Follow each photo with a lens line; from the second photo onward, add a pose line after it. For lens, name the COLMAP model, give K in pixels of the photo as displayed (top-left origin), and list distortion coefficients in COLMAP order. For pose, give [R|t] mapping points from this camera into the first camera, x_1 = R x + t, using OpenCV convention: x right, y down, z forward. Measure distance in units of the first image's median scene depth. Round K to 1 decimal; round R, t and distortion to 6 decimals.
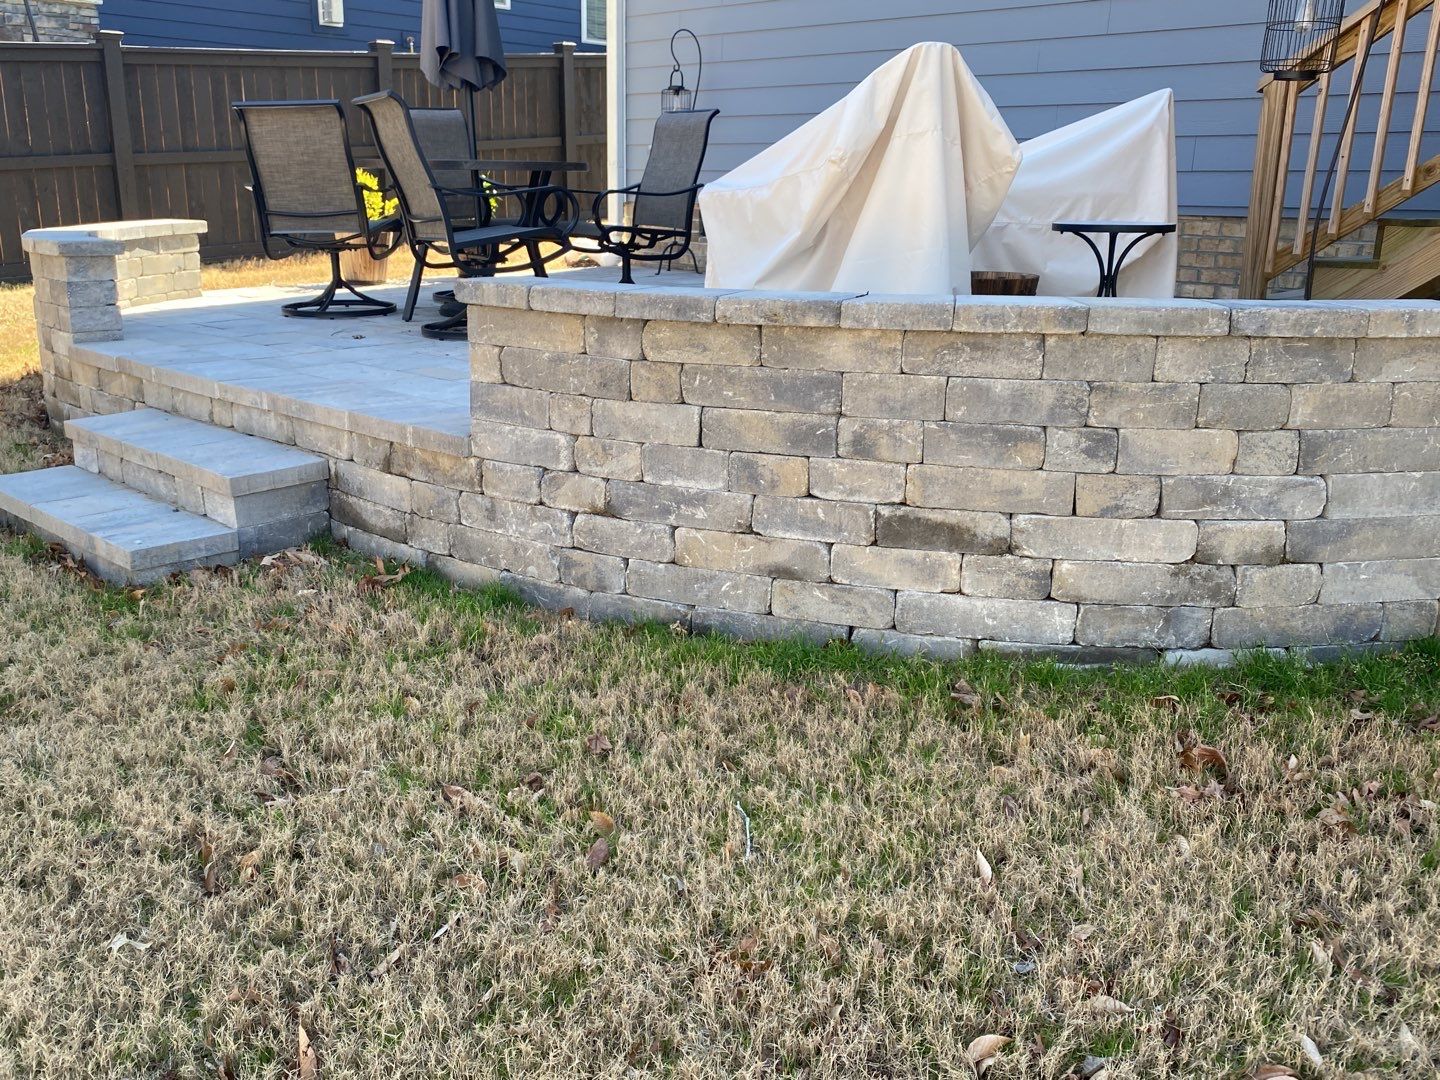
lens RADIAL K [[1256.4, 0, 711.5], [0, 1256.4, 536.3], [0, 0, 1]] dist [0.060056, -0.101169]
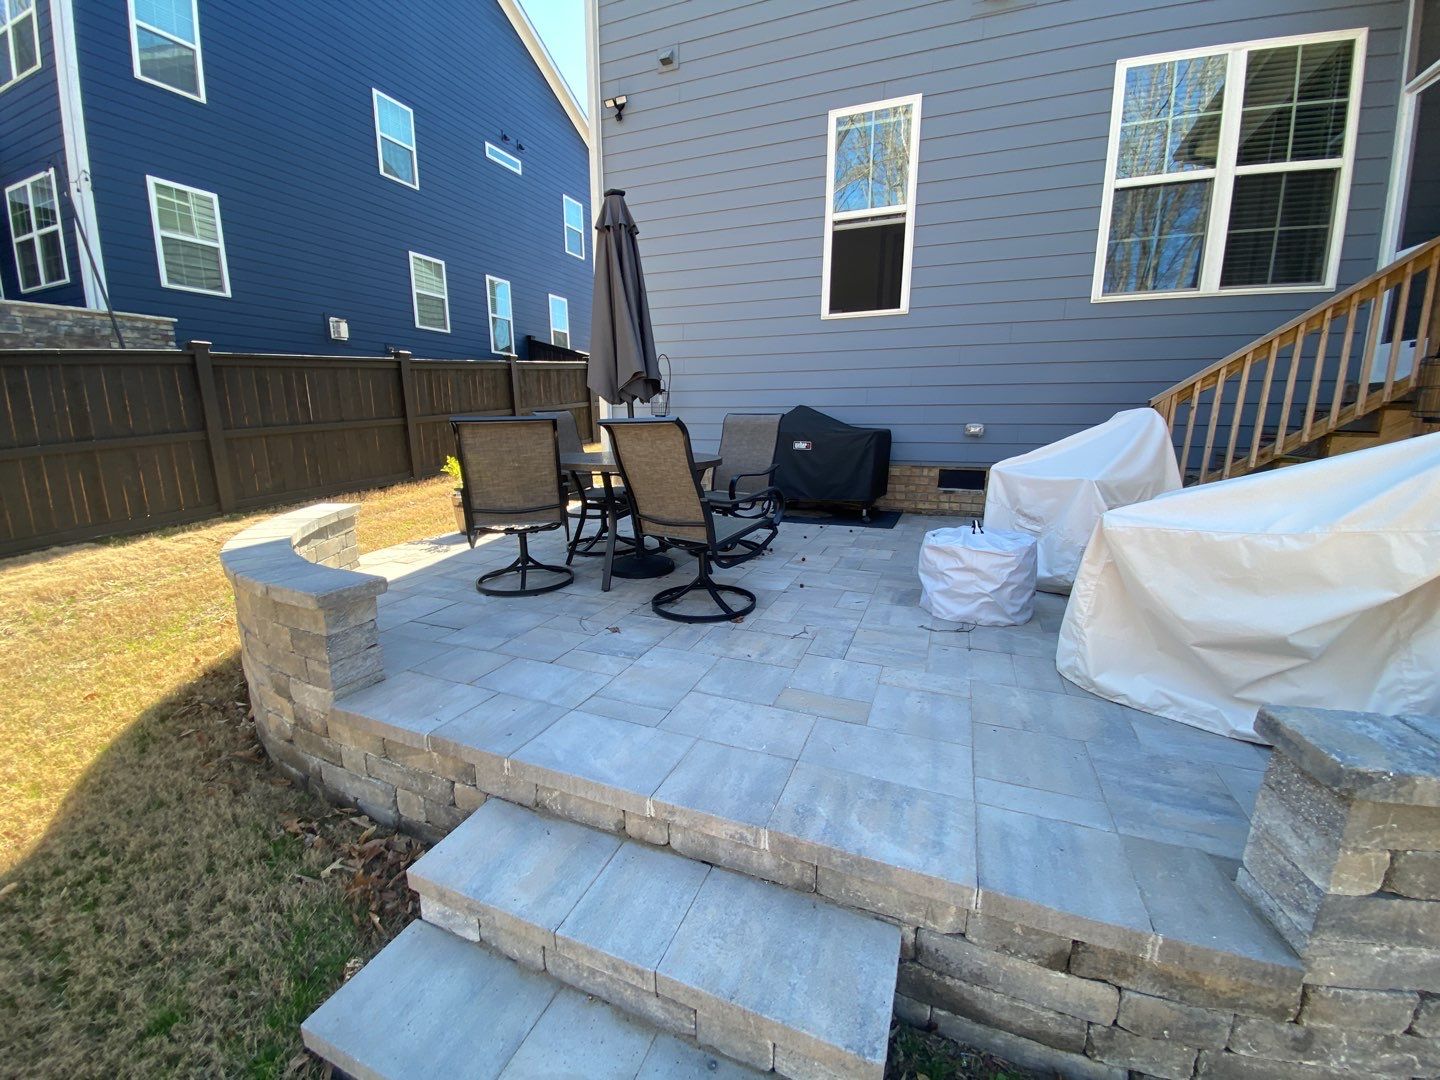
lens RADIAL K [[585.7, 0, 717.6], [0, 585.7, 542.4], [0, 0, 1]] dist [-0.008760, -0.007889]
pose [[0.936253, -0.083940, 0.341153, -0.605851], [0.103580, 0.993827, -0.039735, -0.344157], [-0.335711, 0.072538, 0.939168, 0.830118]]
